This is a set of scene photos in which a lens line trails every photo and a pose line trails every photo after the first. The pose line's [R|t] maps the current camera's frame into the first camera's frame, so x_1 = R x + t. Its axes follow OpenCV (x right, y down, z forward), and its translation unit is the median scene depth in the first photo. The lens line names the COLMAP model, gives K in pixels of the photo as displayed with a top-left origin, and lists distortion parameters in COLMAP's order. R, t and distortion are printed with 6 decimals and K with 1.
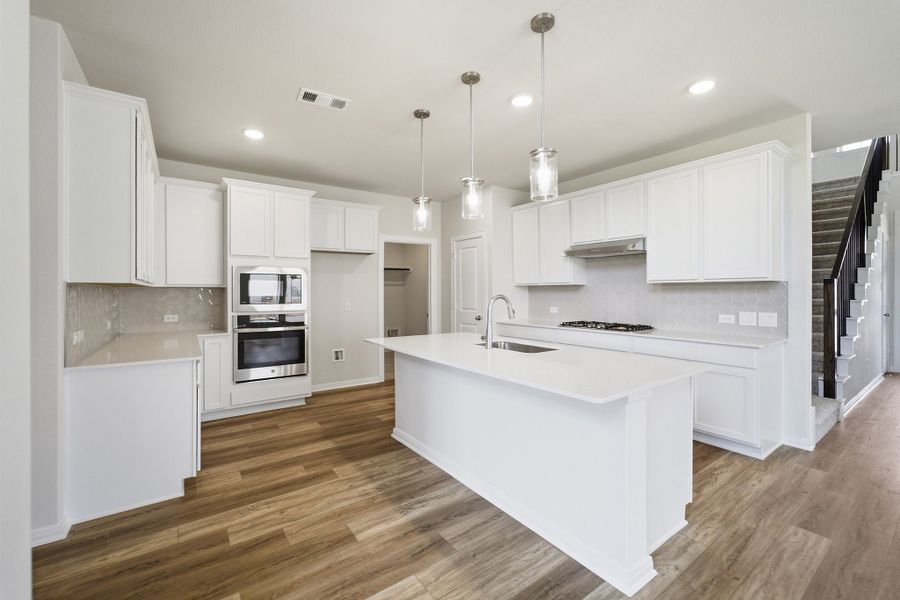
lens RADIAL K [[377.5, 0, 449.3], [0, 377.5, 292.0], [0, 0, 1]] dist [0.000577, 0.000667]
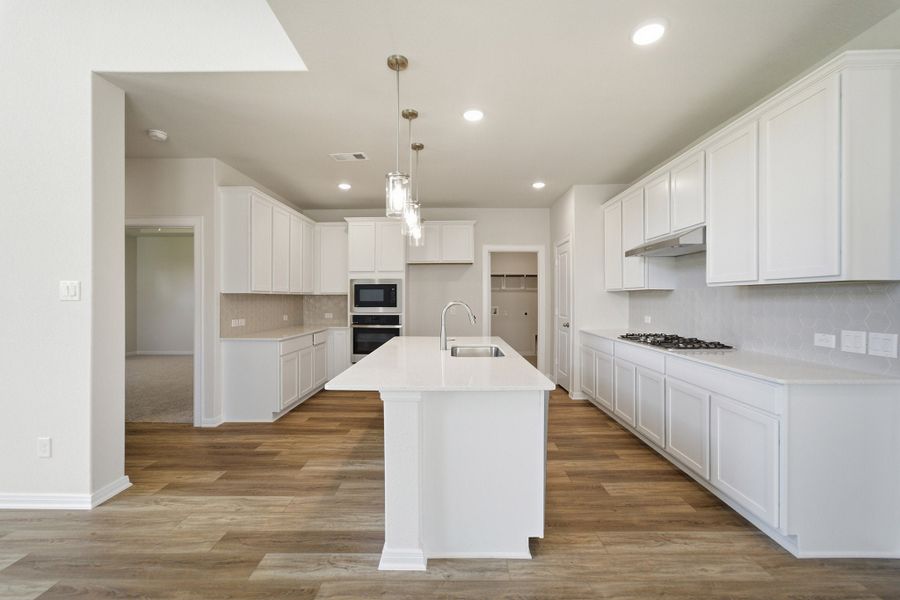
lens RADIAL K [[370.0, 0, 450.0], [0, 370.0, 300.0], [0, 0, 1]] dist [0.001821, 0.000638]
pose [[0.806107, 0.003864, -0.591757, 0.586239], [0.001212, 0.999966, 0.008181, -0.003896], [0.591768, -0.007312, 0.806075, 0.107827]]
